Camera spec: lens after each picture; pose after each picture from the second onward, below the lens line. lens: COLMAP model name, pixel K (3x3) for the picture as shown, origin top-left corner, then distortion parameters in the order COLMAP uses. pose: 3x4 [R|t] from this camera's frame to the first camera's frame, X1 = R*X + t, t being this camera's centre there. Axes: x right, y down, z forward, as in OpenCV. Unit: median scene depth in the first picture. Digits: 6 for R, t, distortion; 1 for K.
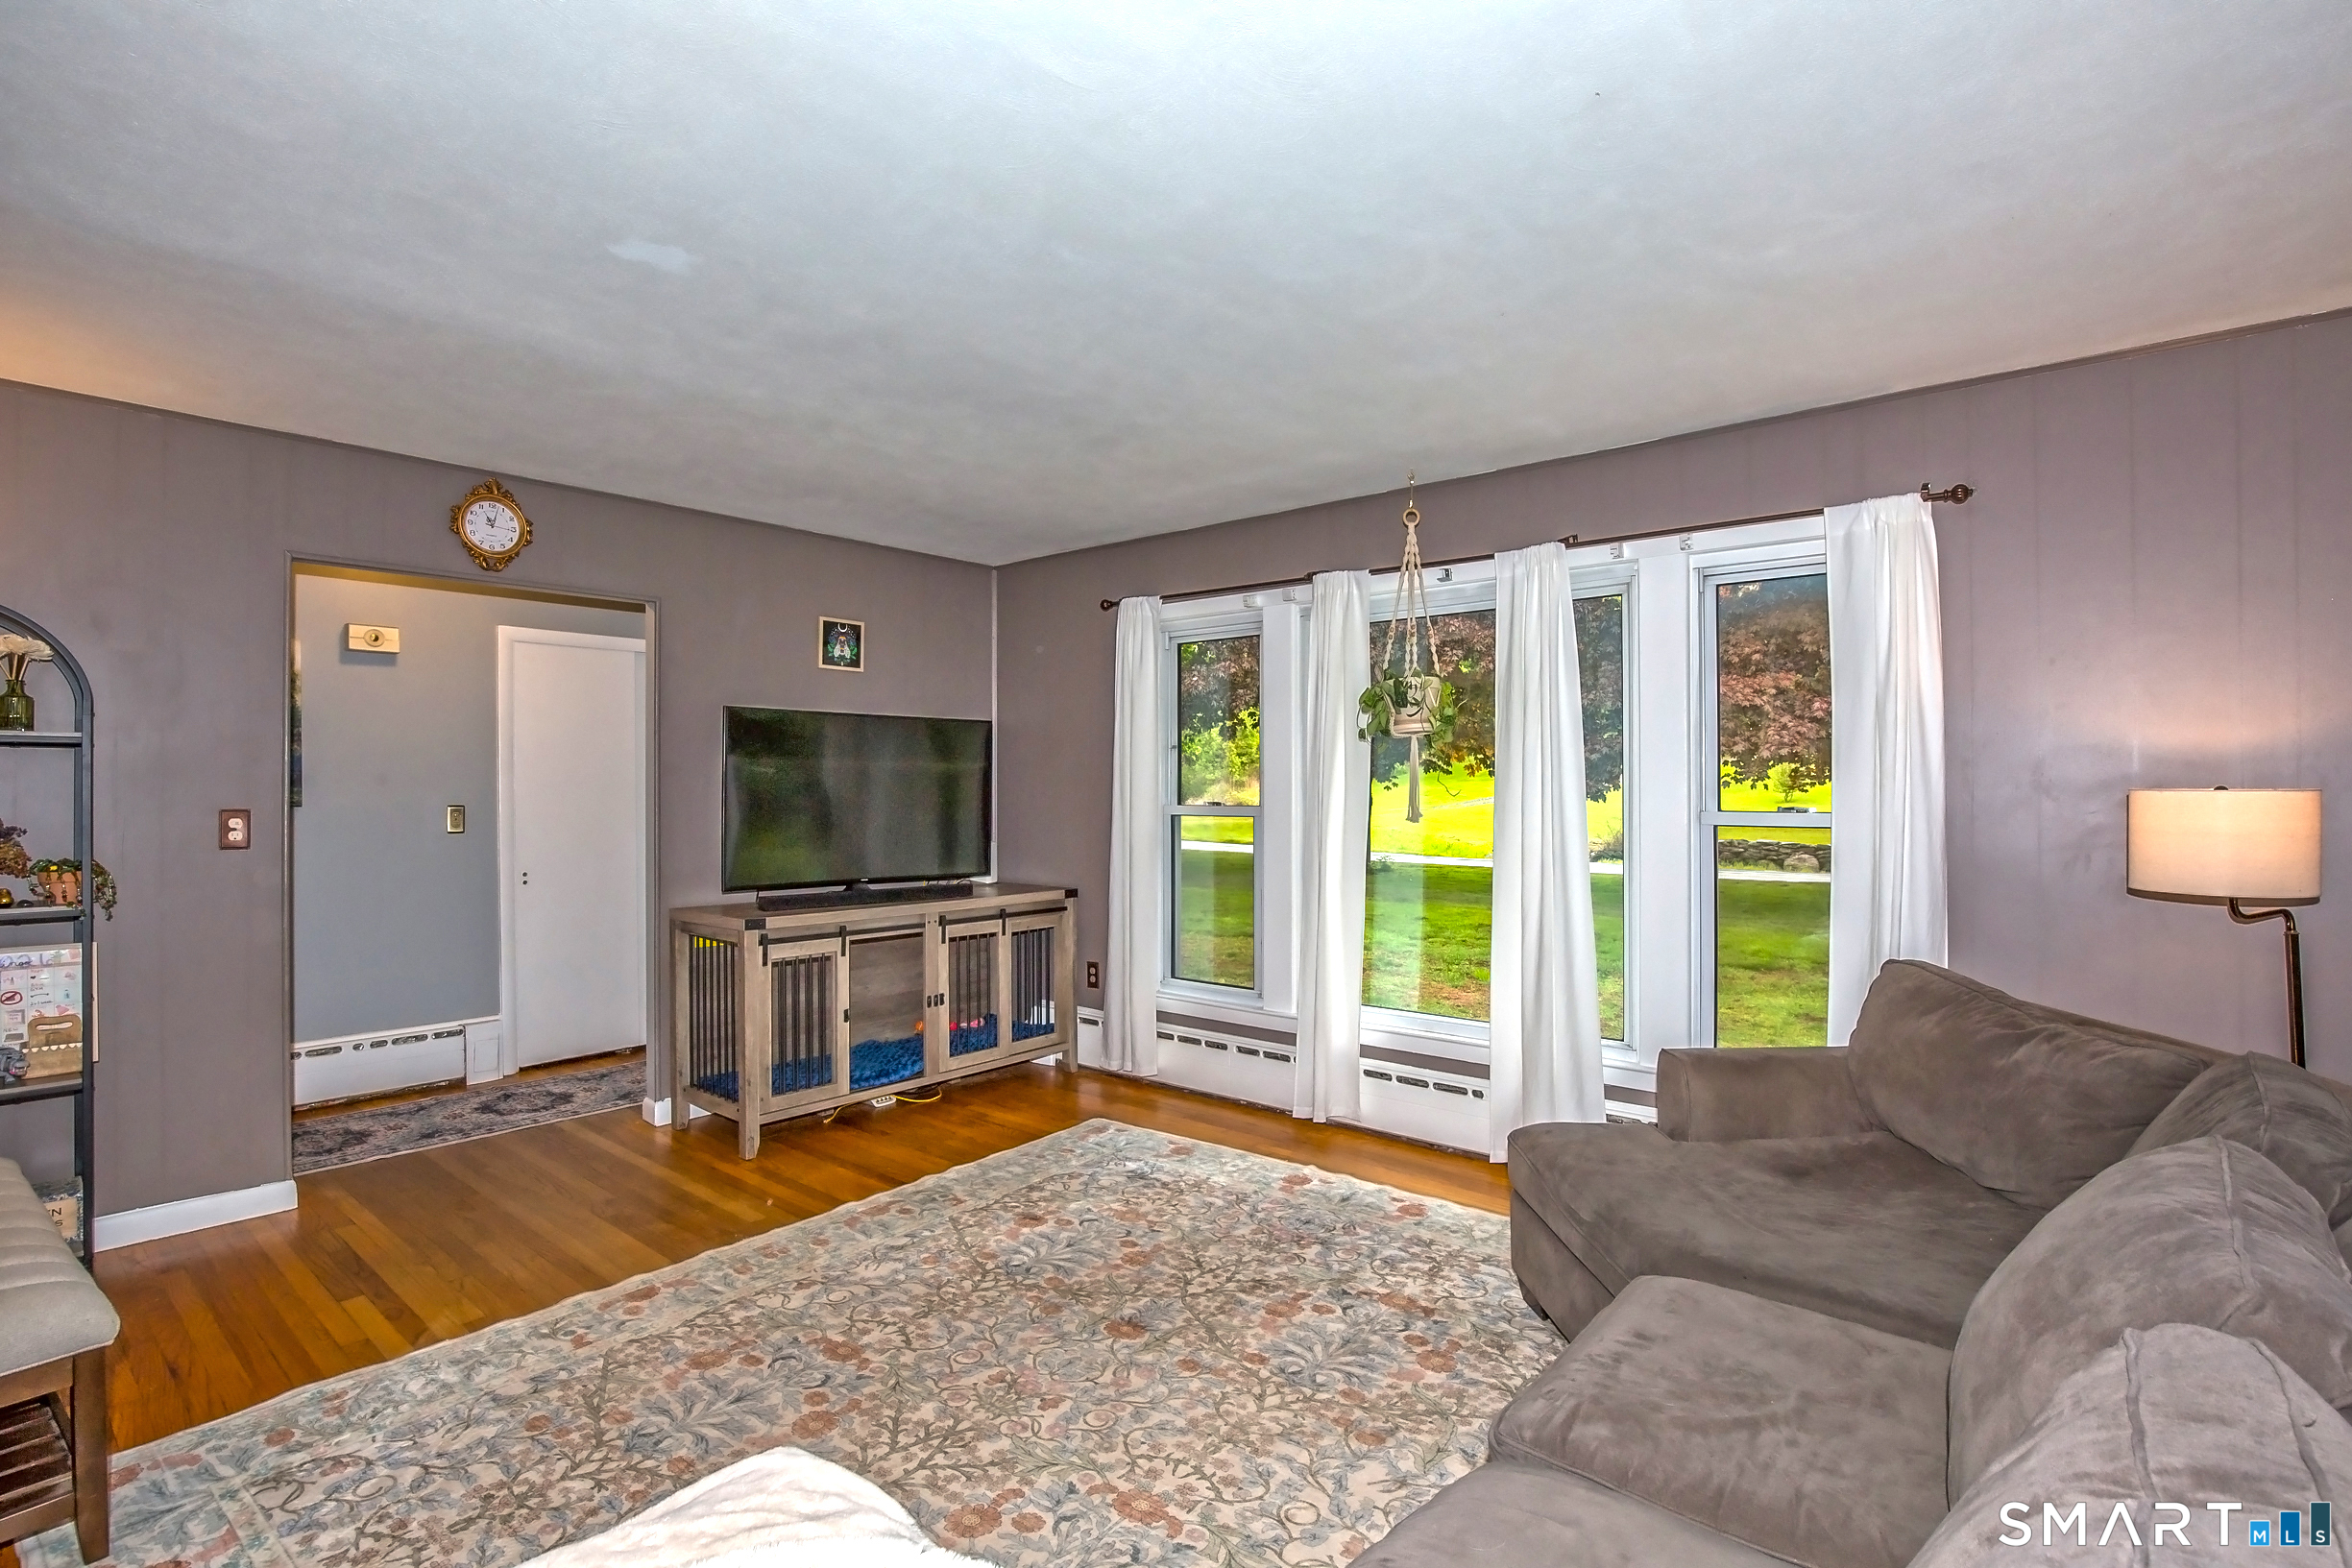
lens RADIAL K [[1105.7, 0, 1176.0], [0, 1105.7, 784.0], [0, 0, 1]] dist [-0.001258, -0.011808]
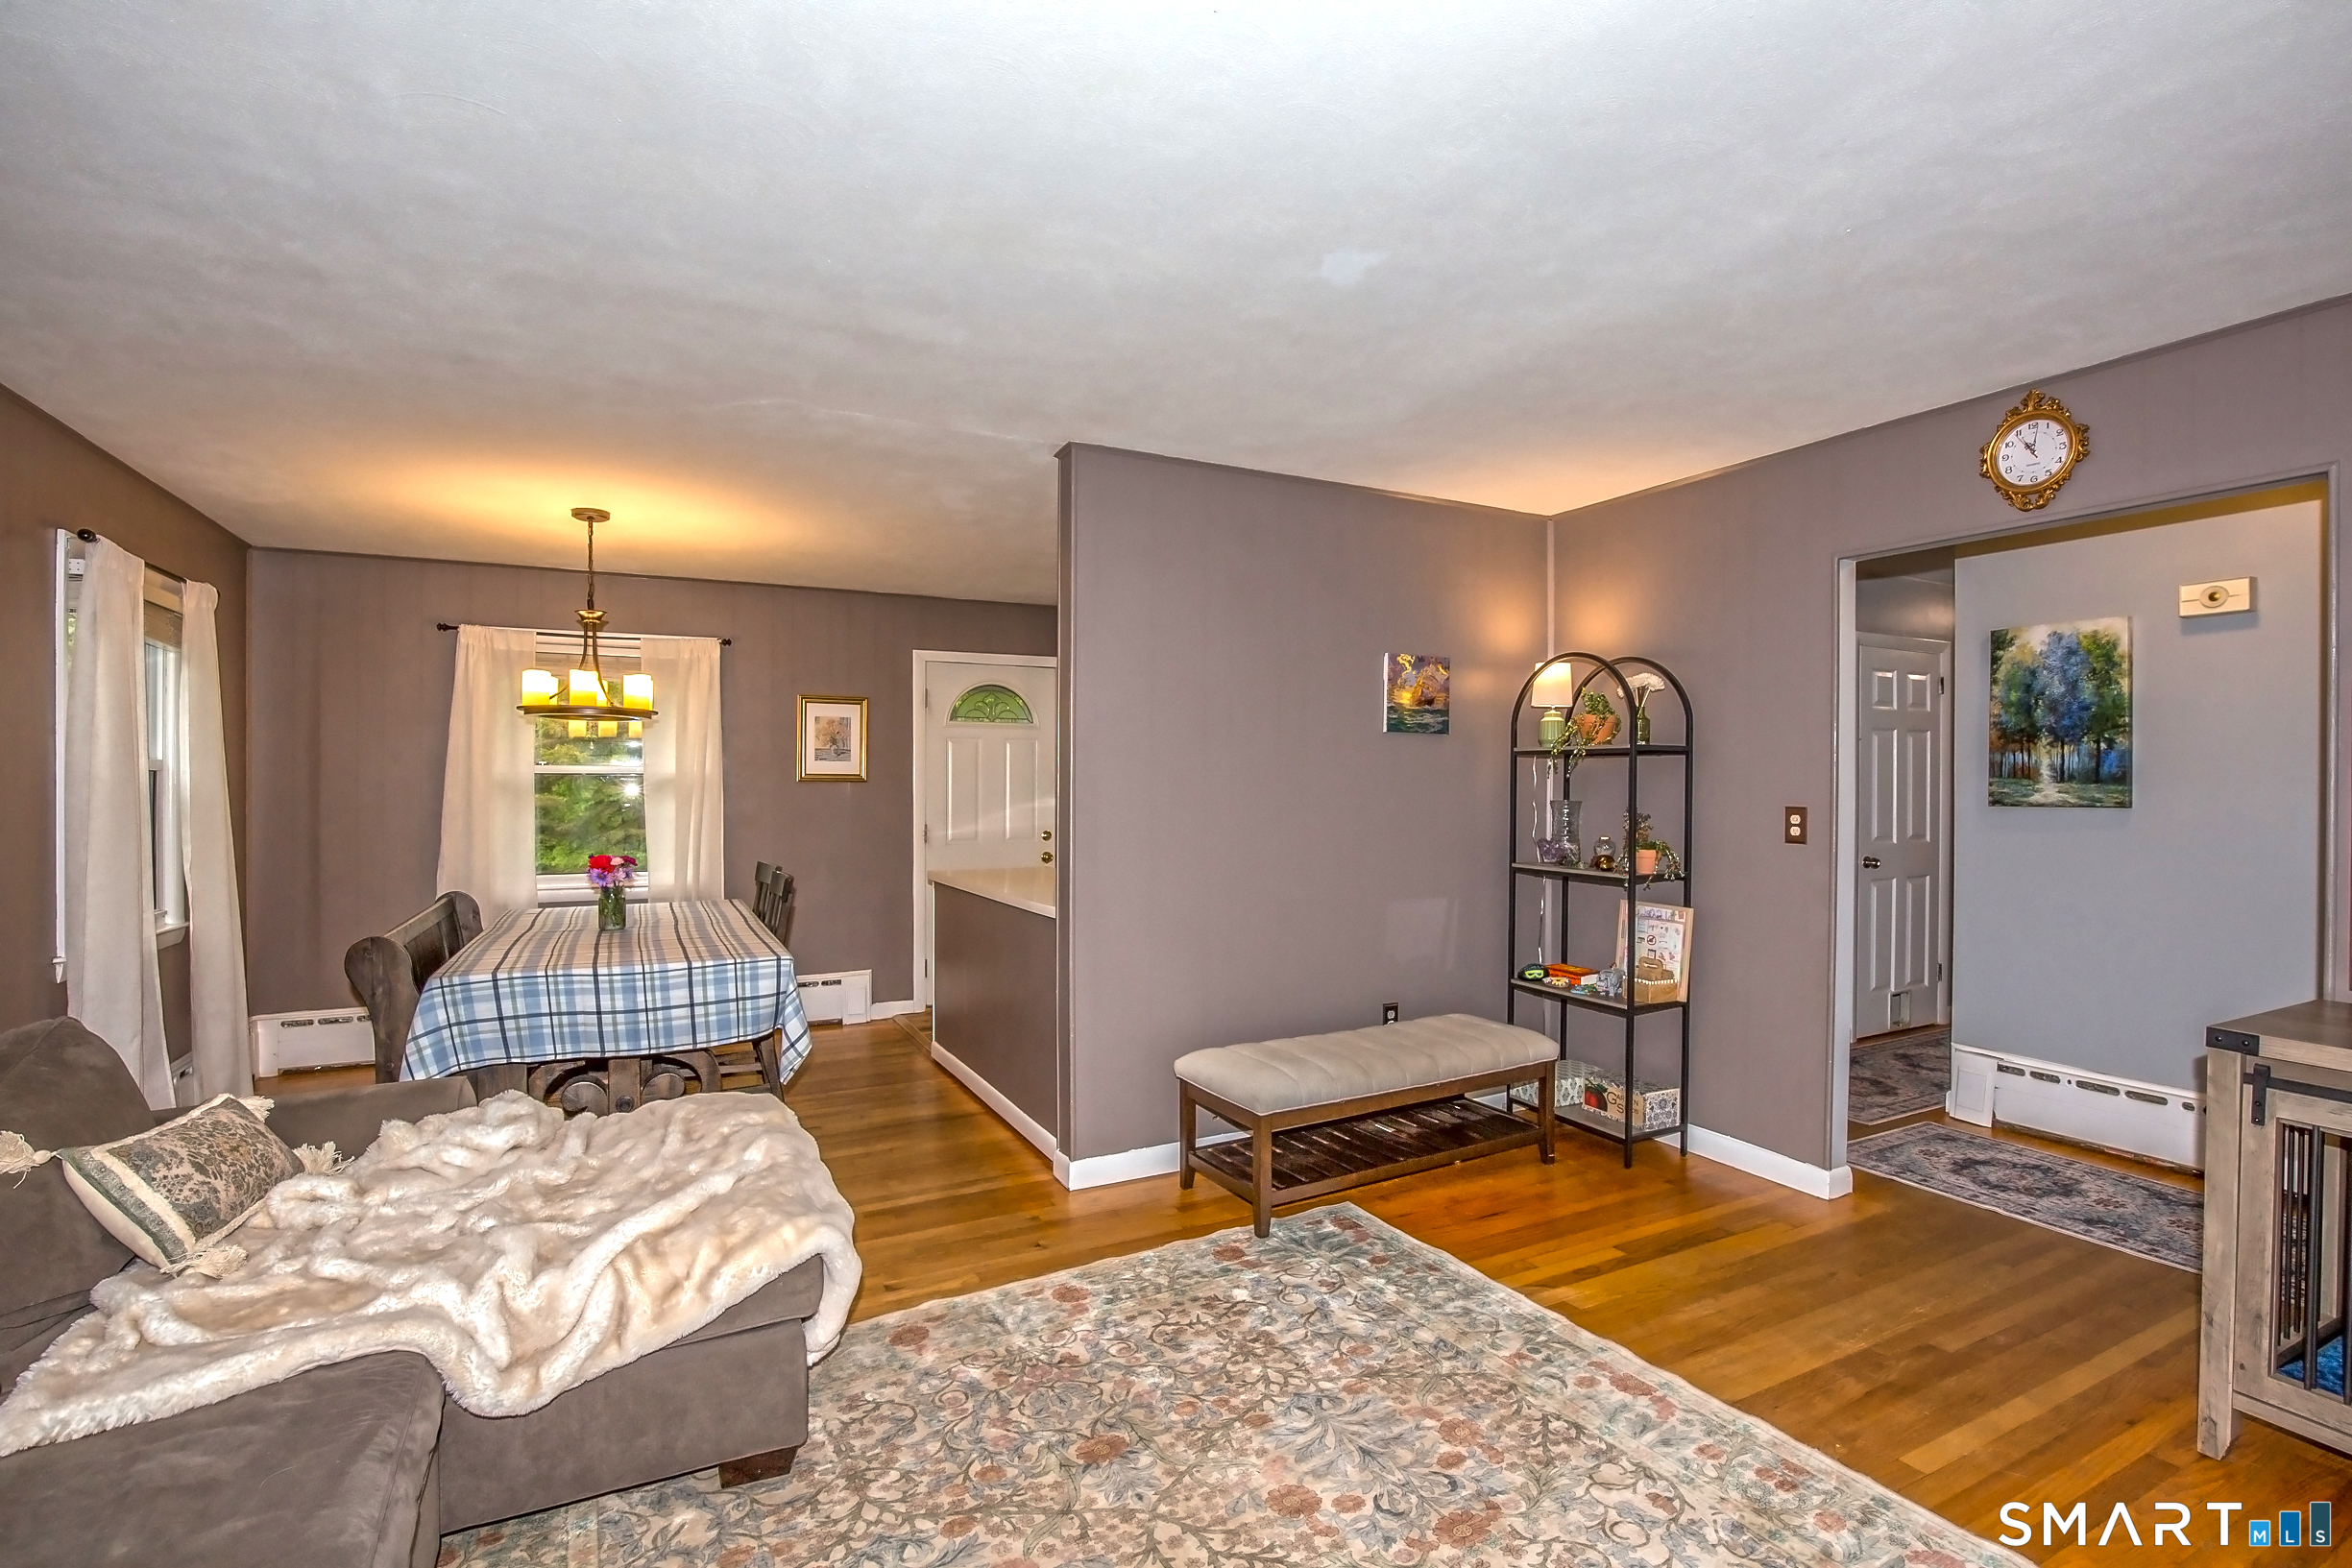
lens RADIAL K [[1081.3, 0, 1176.0], [0, 1081.3, 784.0], [0, 0, 1]] dist [-0.003541, -0.021952]
pose [[-0.367873, 0.007714, -0.929844, 0.305903], [0.000688, 0.999968, 0.008023, -0.006075], [0.929876, 0.002311, -0.367866, 0.725676]]
